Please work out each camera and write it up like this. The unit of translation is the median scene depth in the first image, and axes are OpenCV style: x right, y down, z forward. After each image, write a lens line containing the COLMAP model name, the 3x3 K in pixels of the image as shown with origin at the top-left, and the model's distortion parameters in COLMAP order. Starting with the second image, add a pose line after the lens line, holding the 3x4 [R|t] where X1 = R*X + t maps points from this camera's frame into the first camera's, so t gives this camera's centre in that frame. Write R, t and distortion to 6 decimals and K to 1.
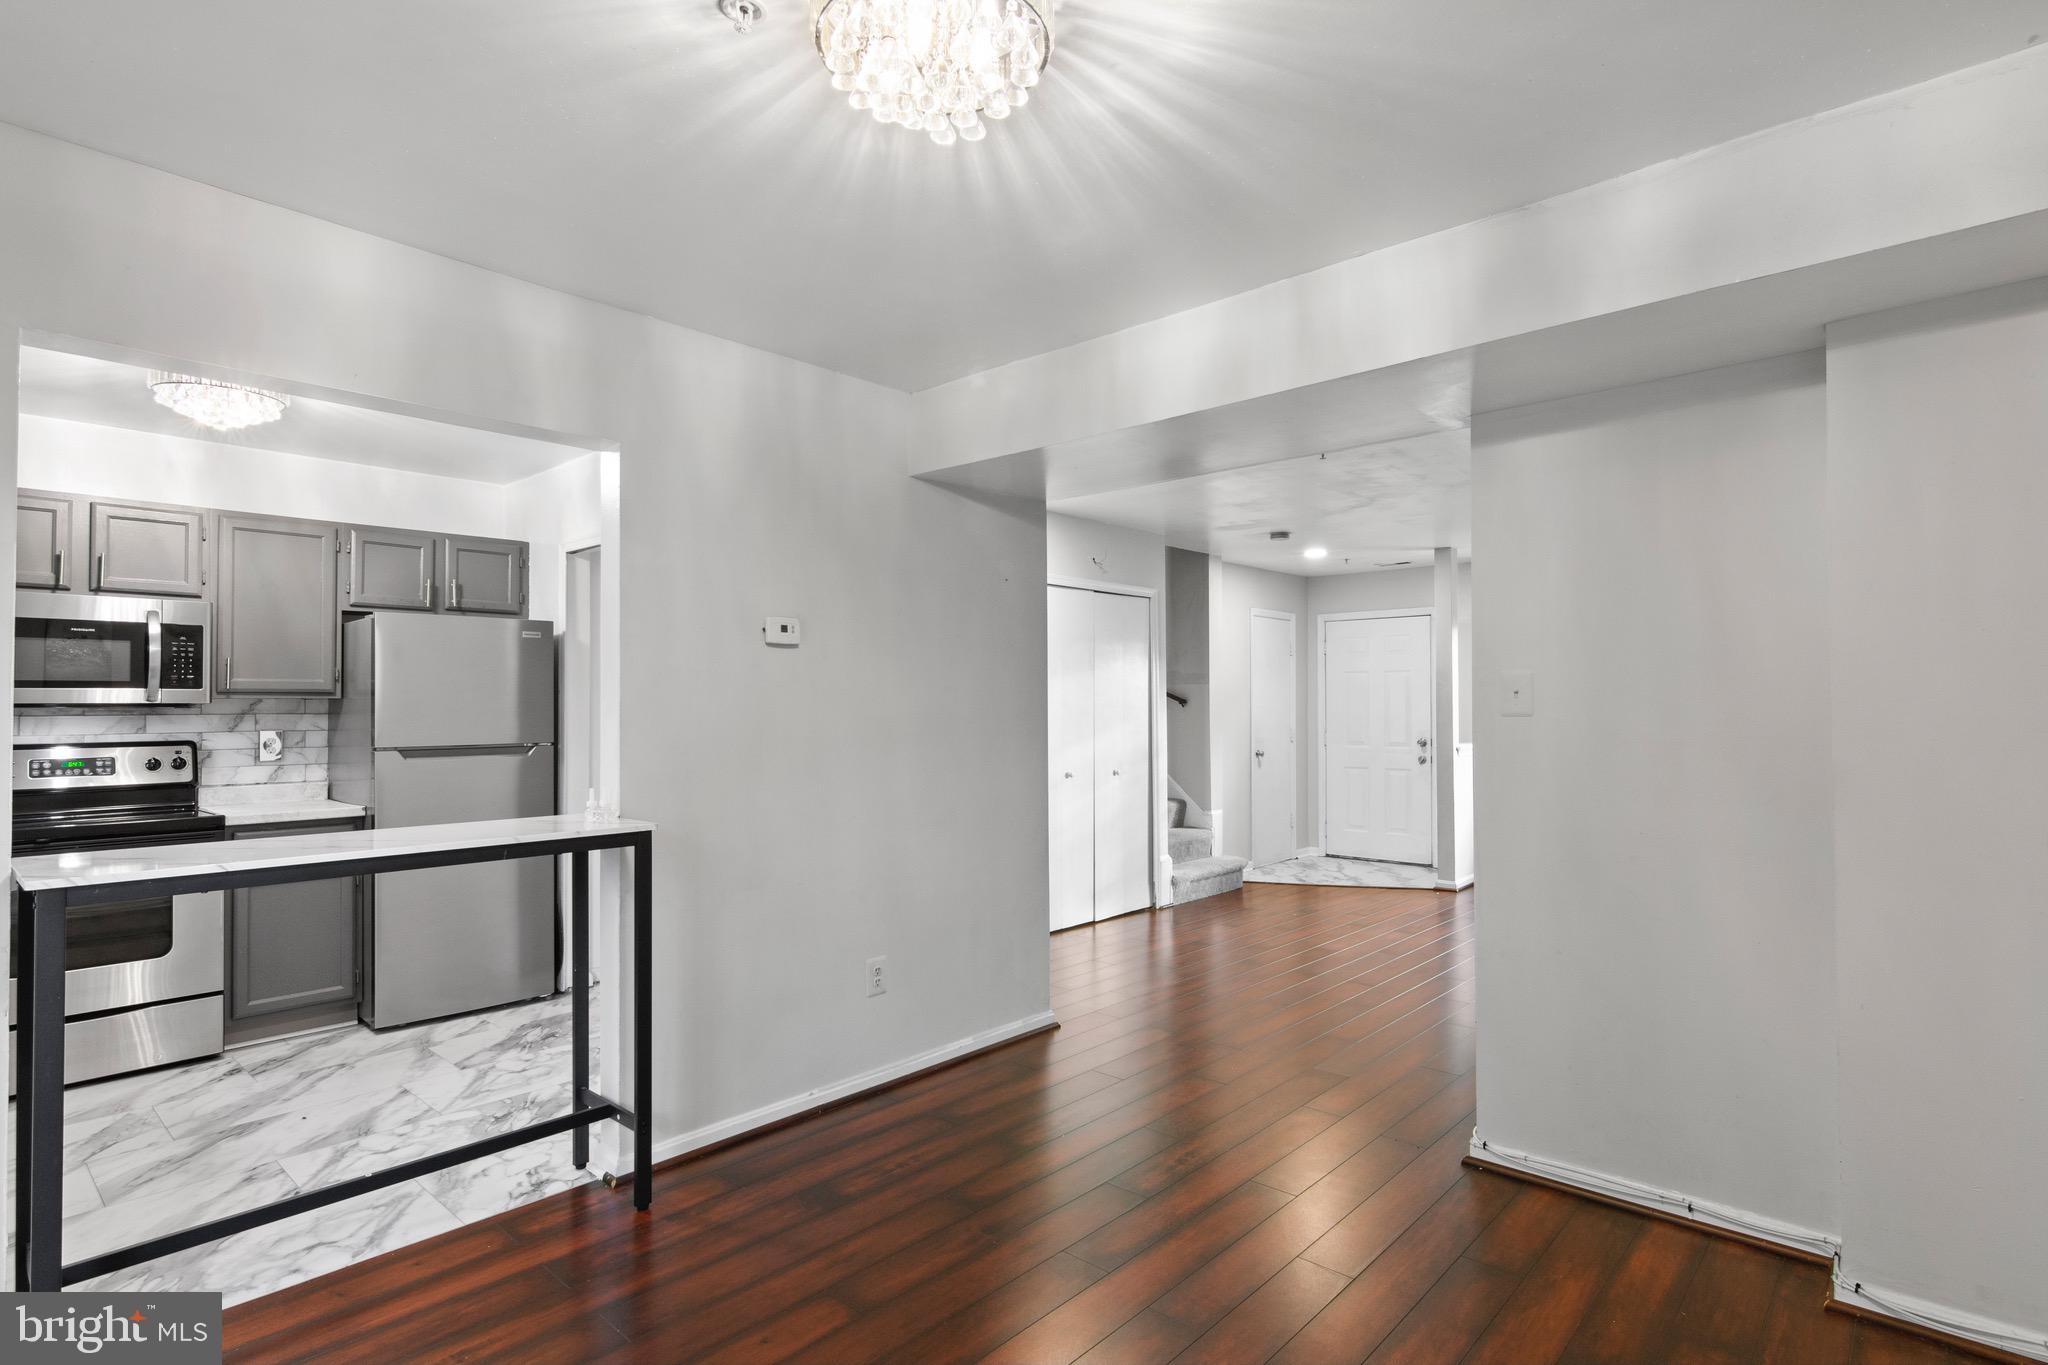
lens RADIAL K [[1048.8, 0, 1039.4], [0, 1048.8, 692.3], [0, 0, 1]] dist [-0.006440, 0.004388]
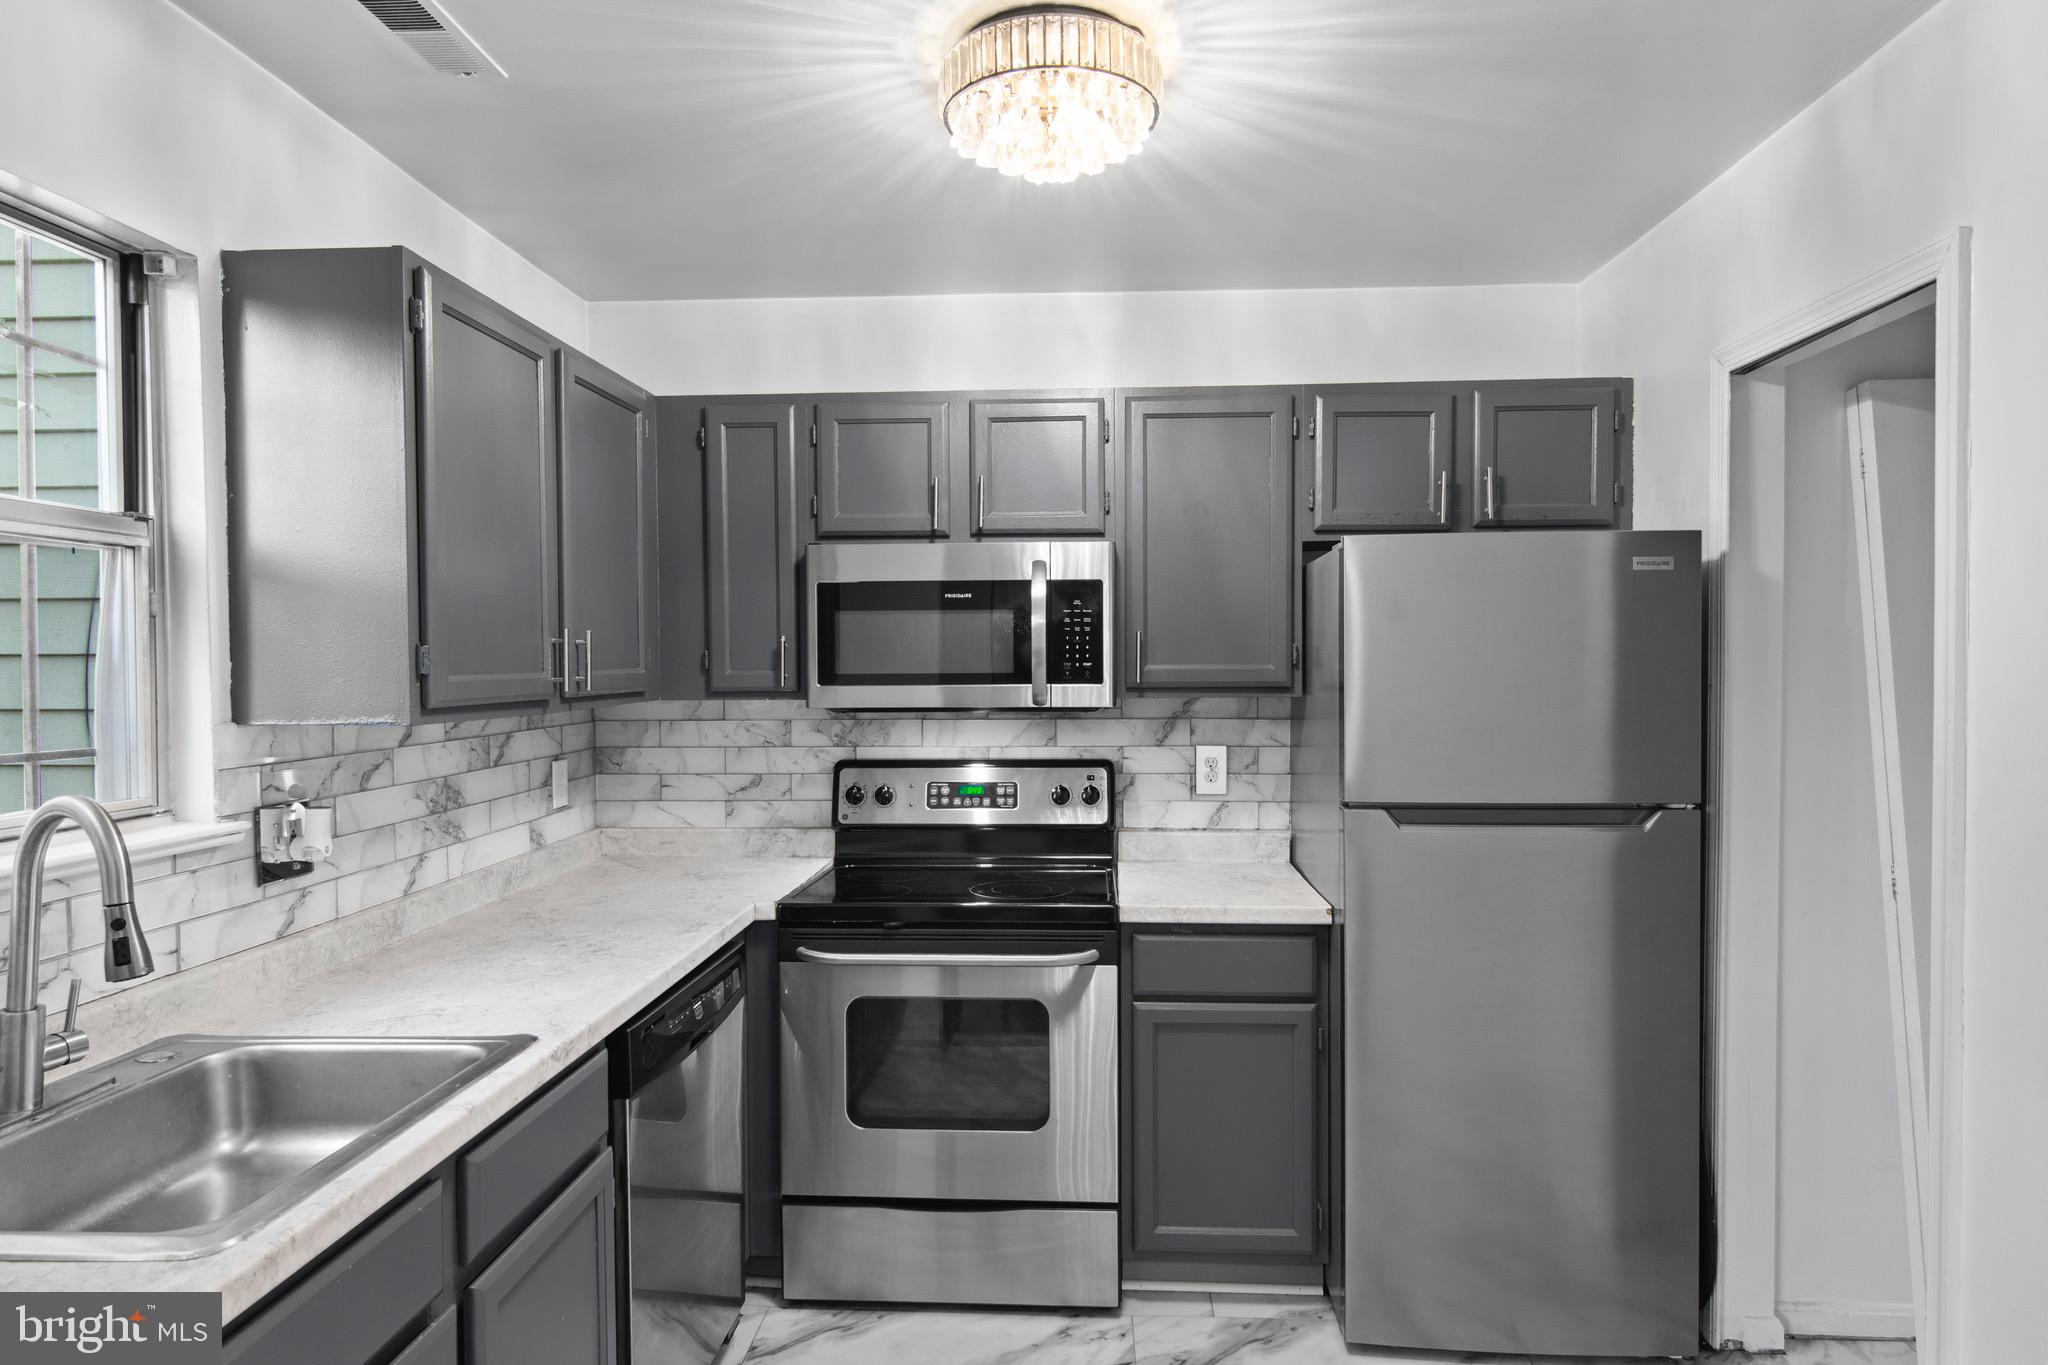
lens RADIAL K [[1141.0, 0, 1031.4], [0, 1141.0, 685.6], [0, 0, 1]] dist [-0.000902, -0.000055]
pose [[0.630774, 0.017574, -0.775768, -0.292434], [0.011915, 0.999406, 0.032329, -0.023202], [0.775875, -0.029636, 0.630190, 0.518669]]
